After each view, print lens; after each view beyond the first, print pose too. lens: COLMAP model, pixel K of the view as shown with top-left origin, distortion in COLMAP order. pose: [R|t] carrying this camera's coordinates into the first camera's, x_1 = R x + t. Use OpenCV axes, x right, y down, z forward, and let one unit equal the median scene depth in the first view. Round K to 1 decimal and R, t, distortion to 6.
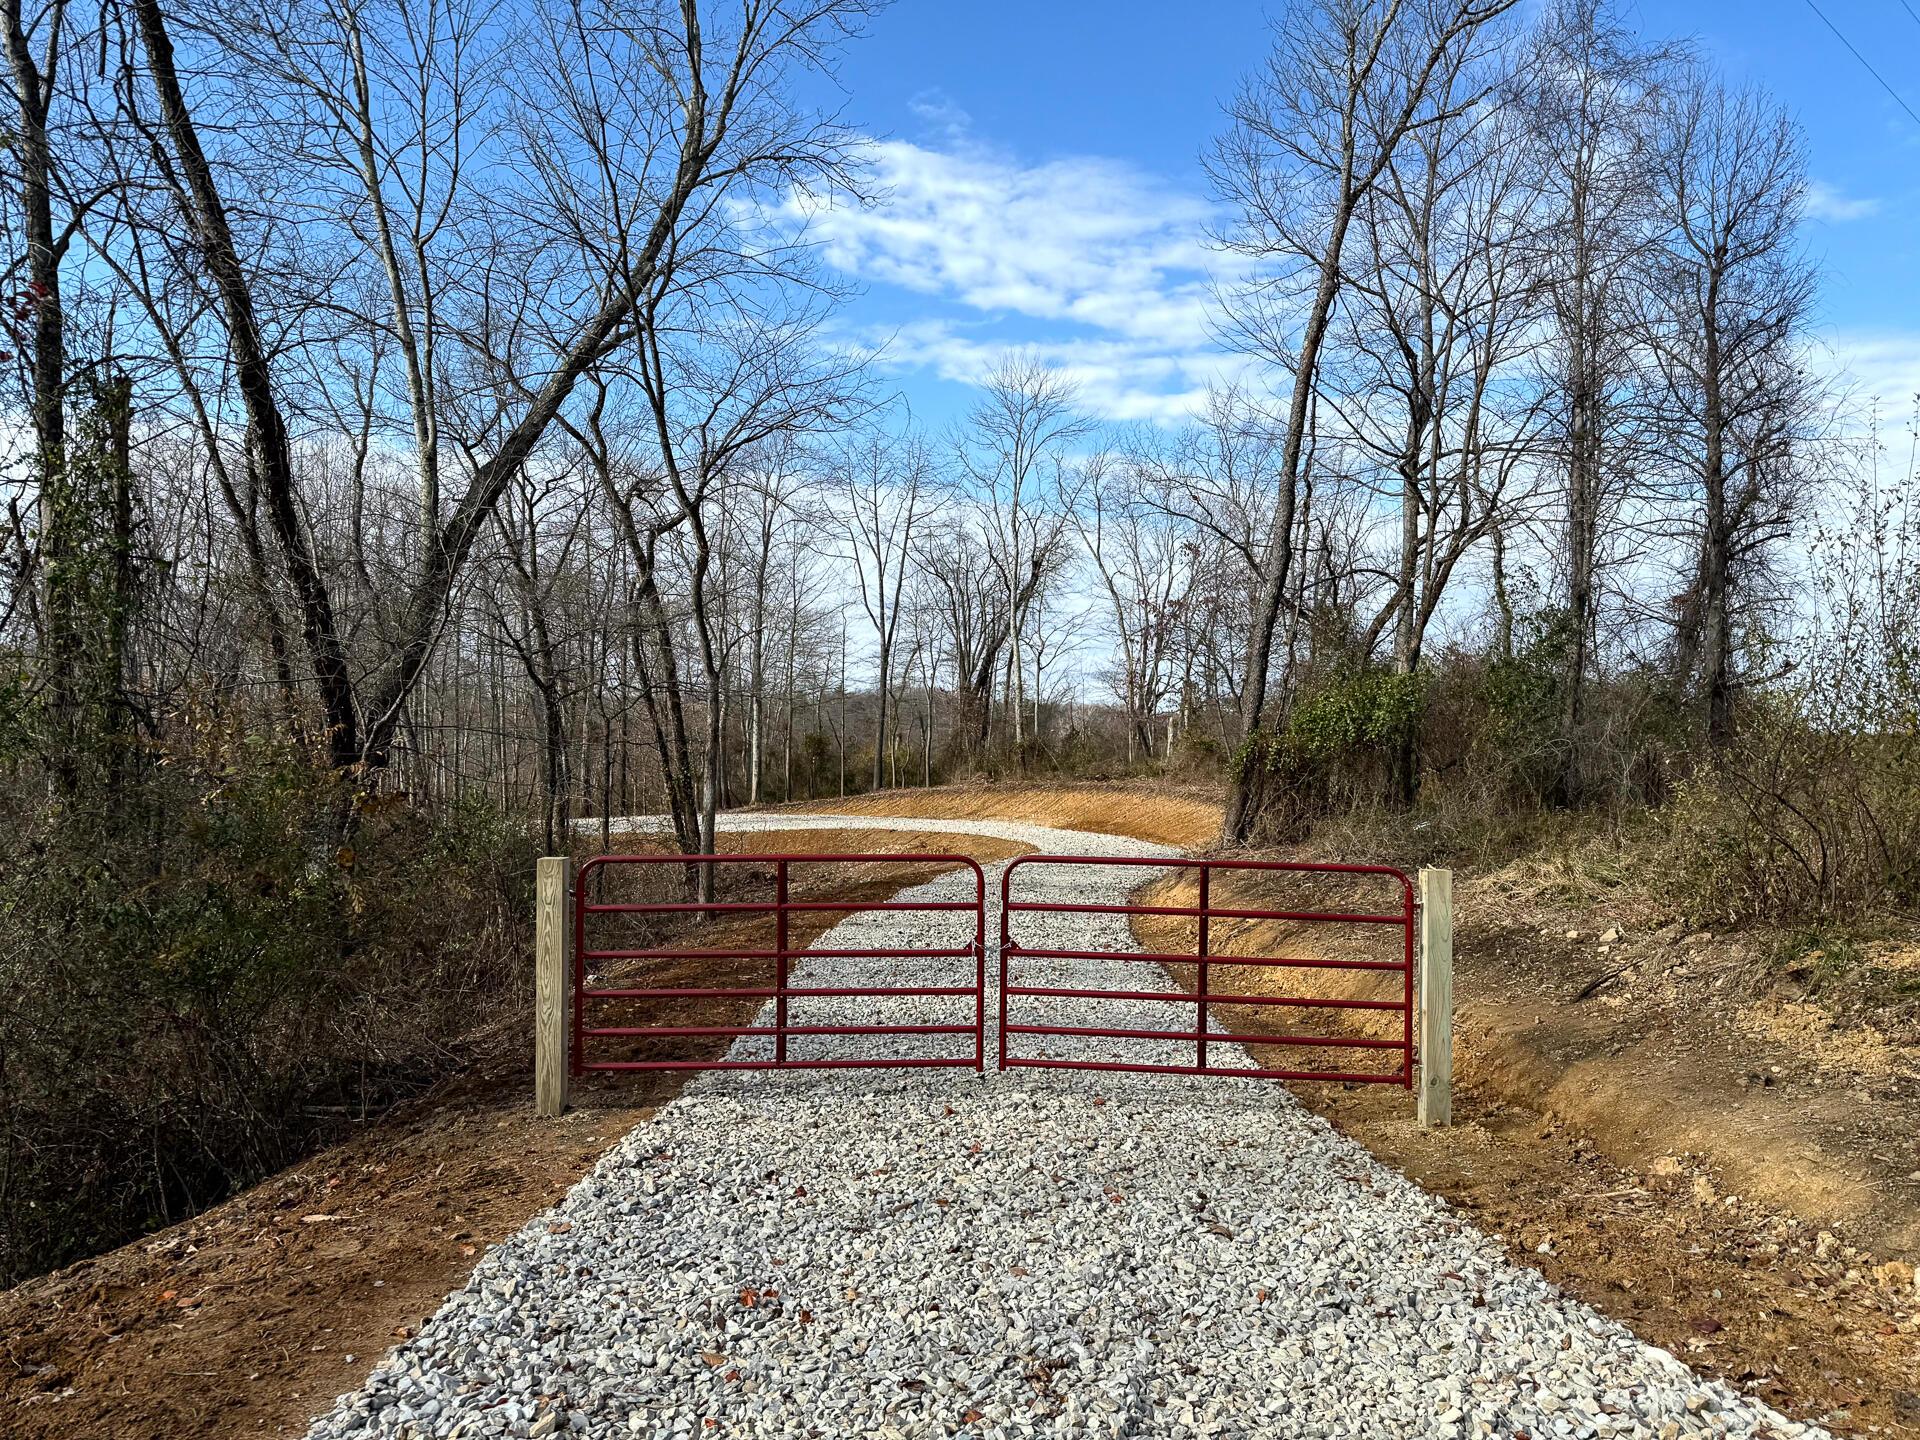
lens RADIAL K [[1354.5, 0, 959.7], [0, 1354.5, 718.7], [0, 0, 1]] dist [0.009845, 0.006155]
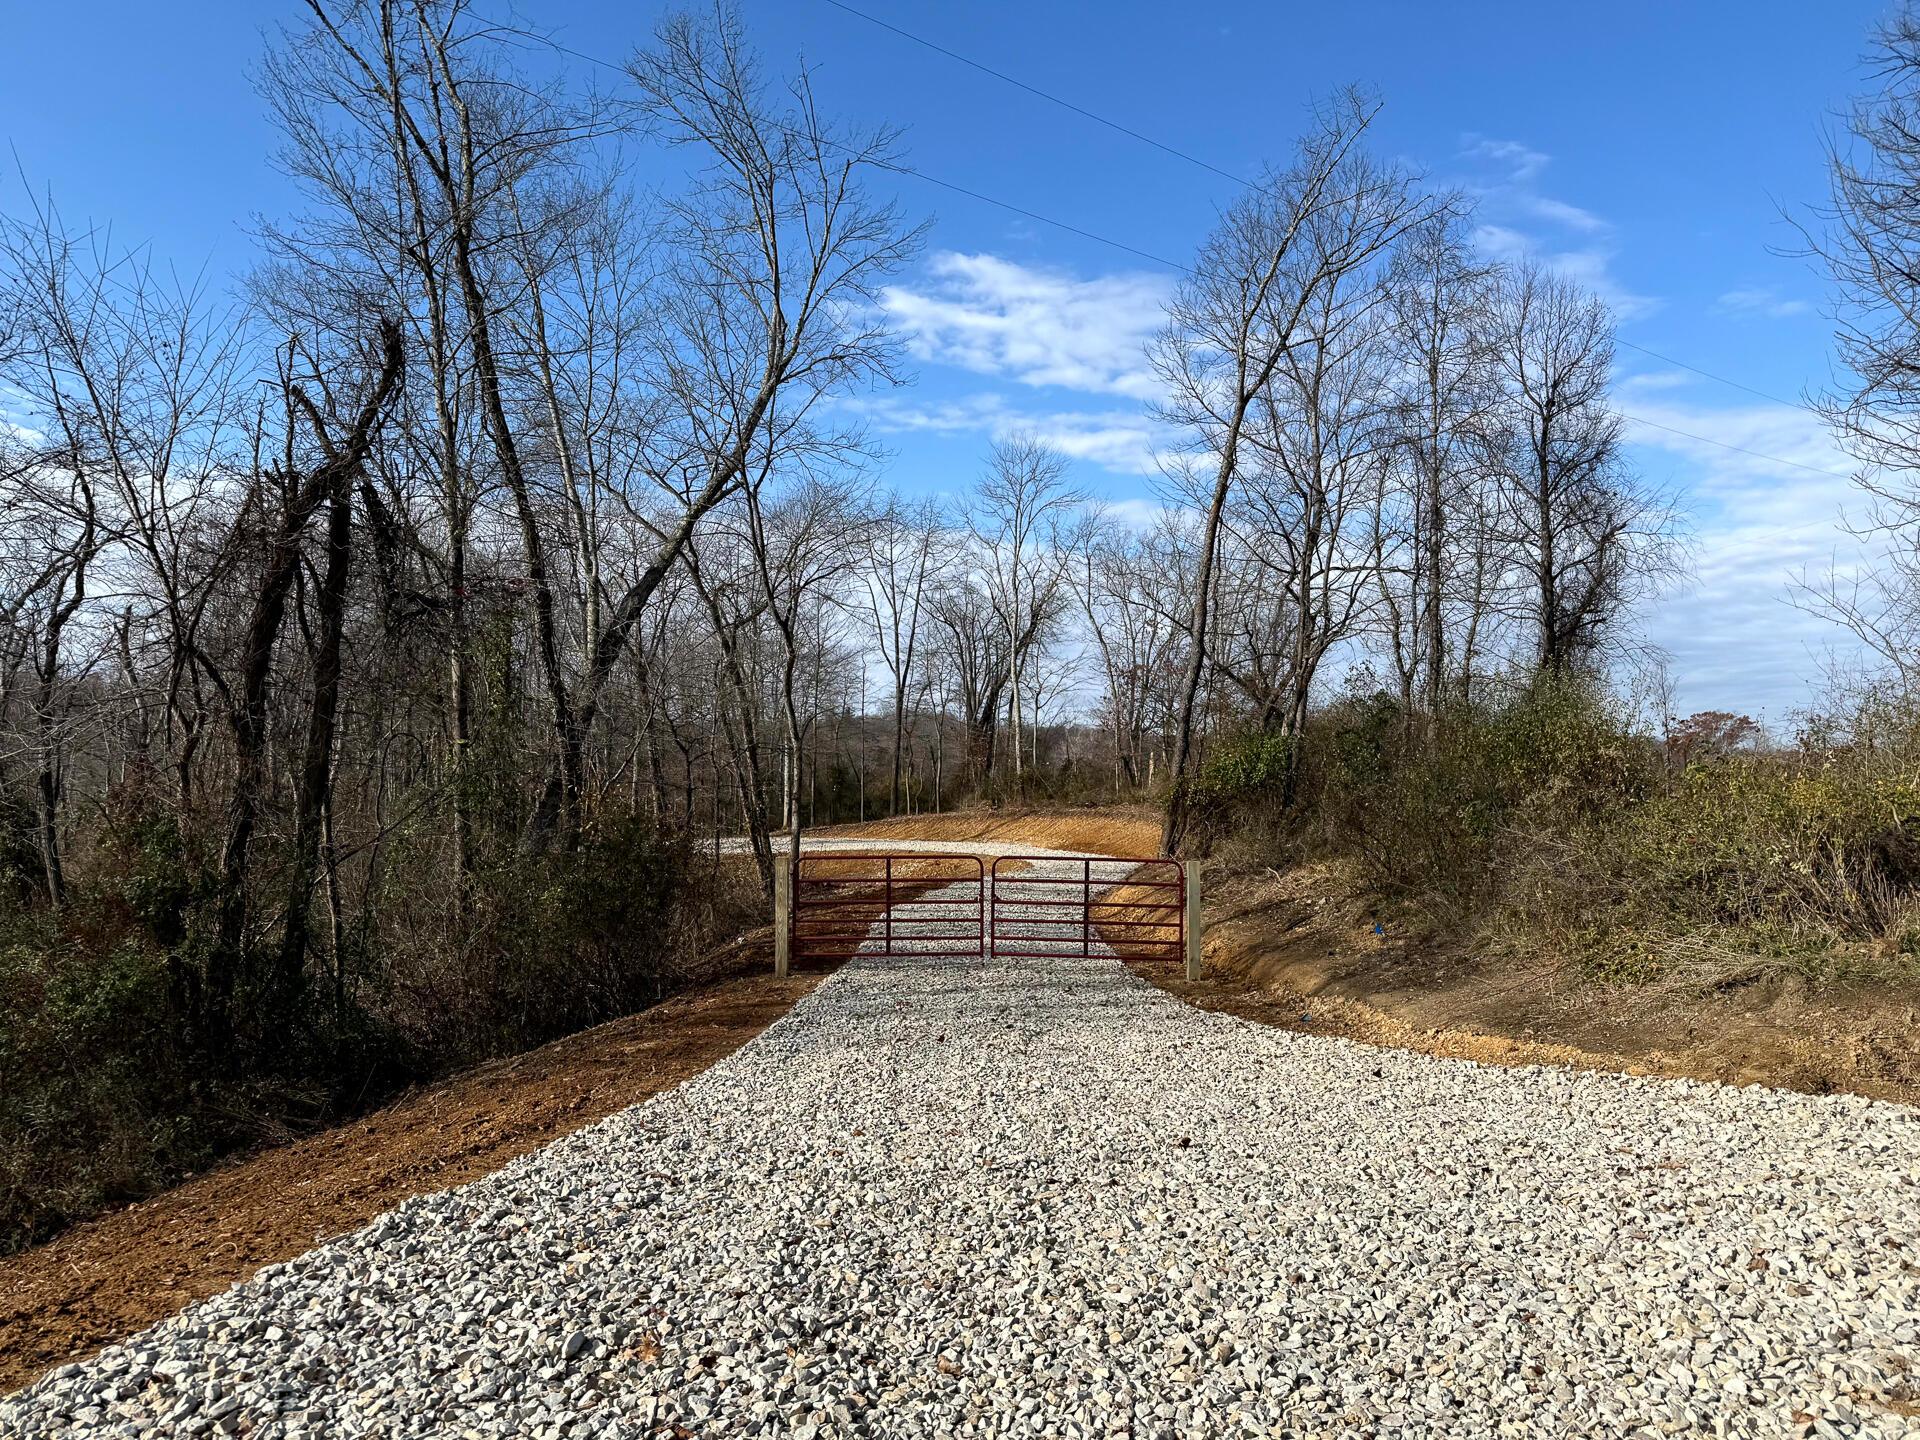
lens RADIAL K [[1354.5, 0, 963.4], [0, 1354.5, 725.1], [0, 0, 1]] dist [0.009845, 0.006155]
pose [[0.999994, -0.003217, -0.001573, -0.001150], [0.003198, 0.999924, -0.011888, -0.009774], [0.001611, 0.011883, 0.999928, -0.139114]]
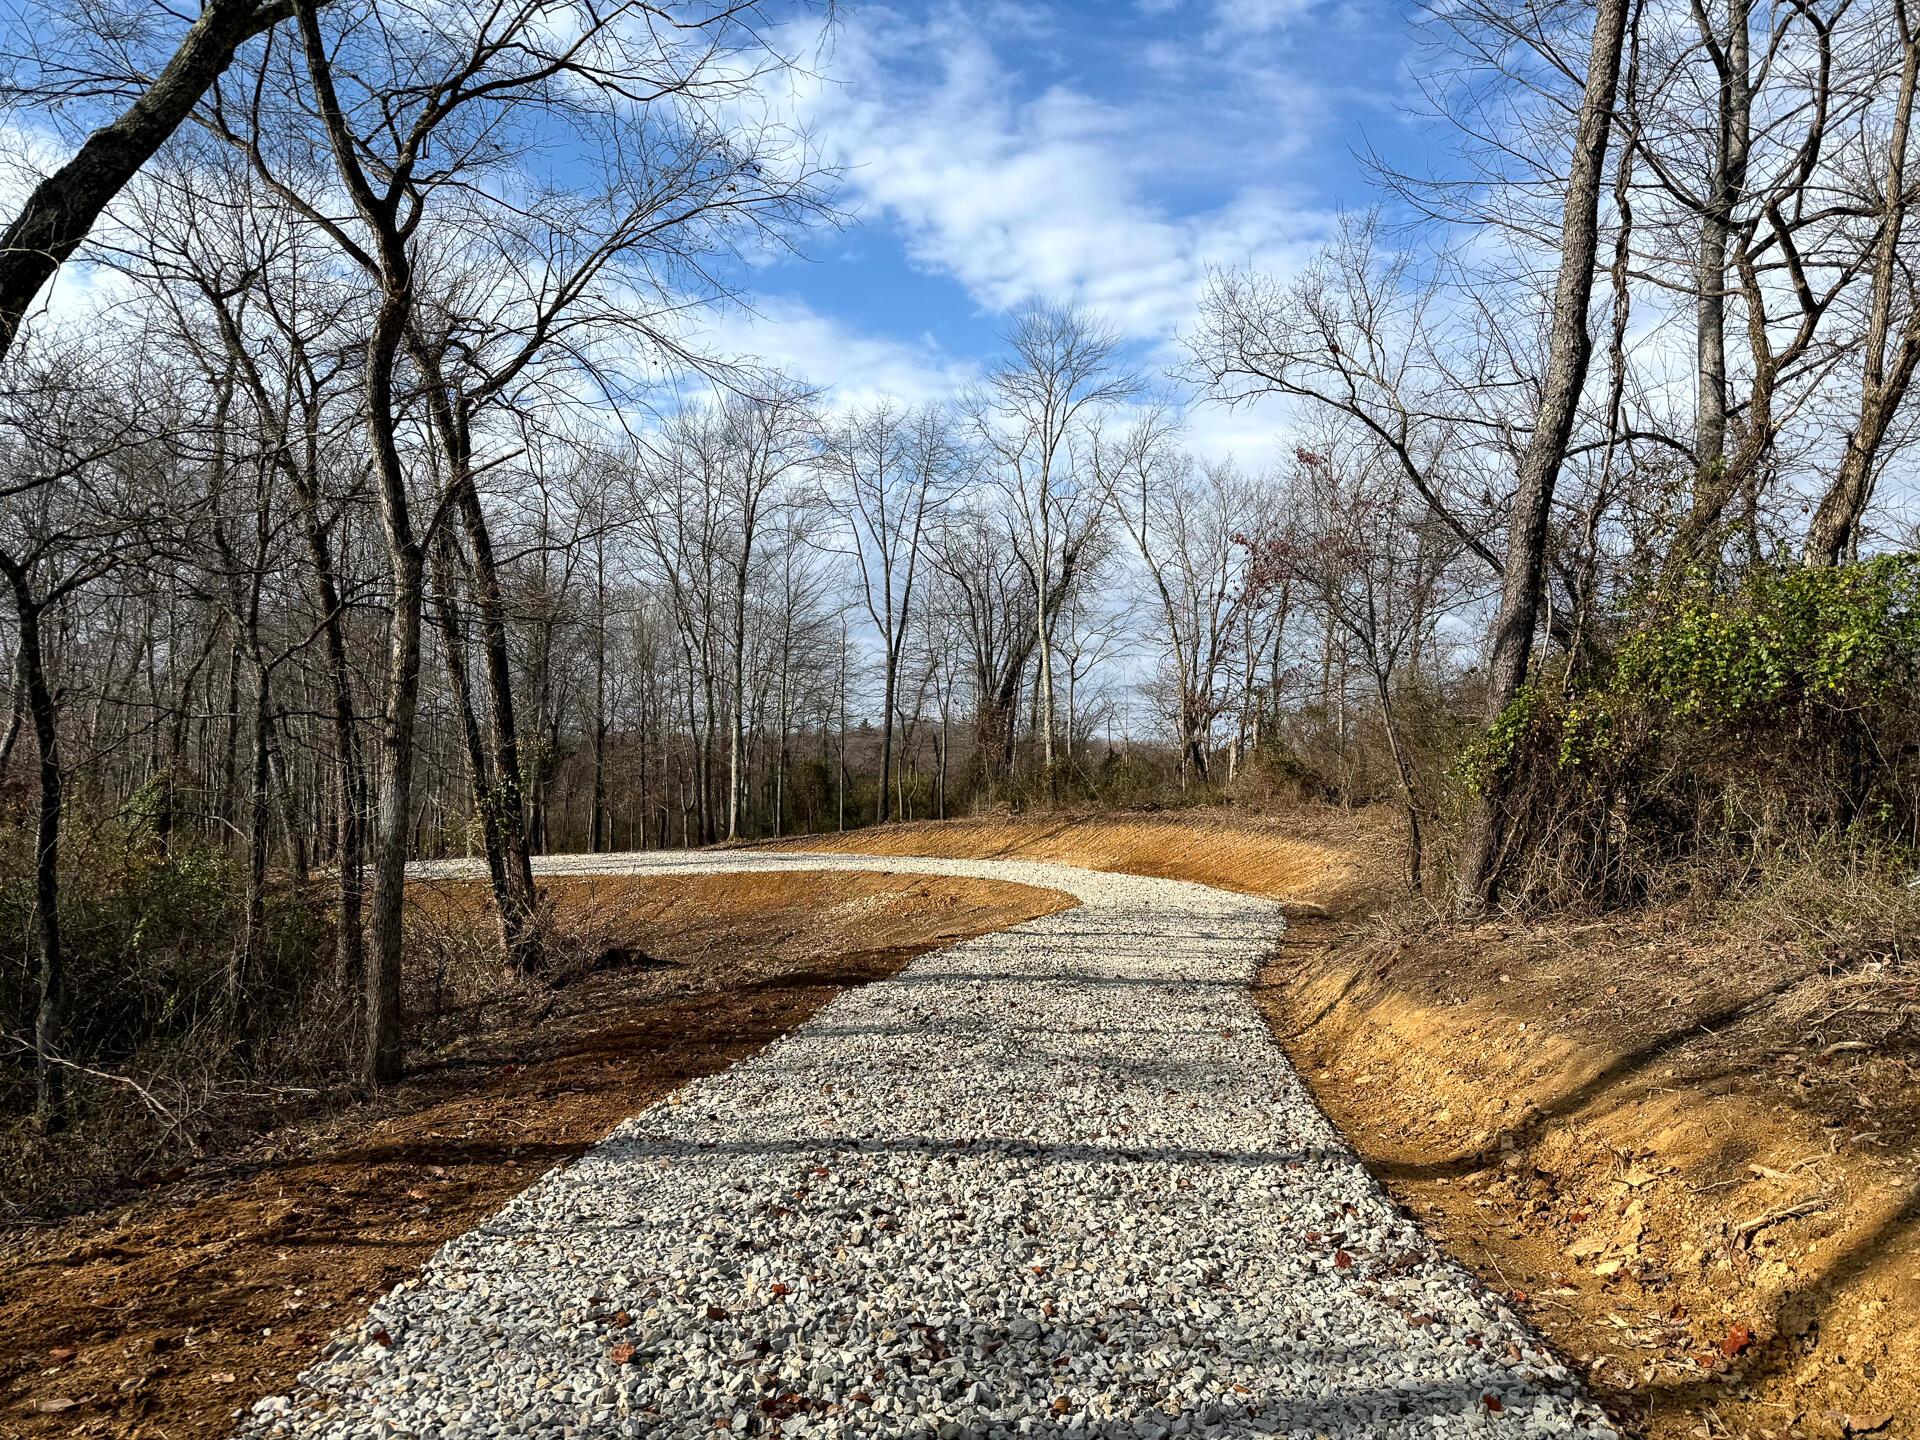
lens RADIAL K [[1354.5, 0, 954.1], [0, 1354.5, 725.7], [0, 0, 1]] dist [0.009845, 0.006155]
pose [[0.999690, -0.000734, -0.024872, 0.006072], [0.000163, 0.999737, -0.022932, 0.011866], [0.024882, 0.022921, 0.999428, 0.168328]]
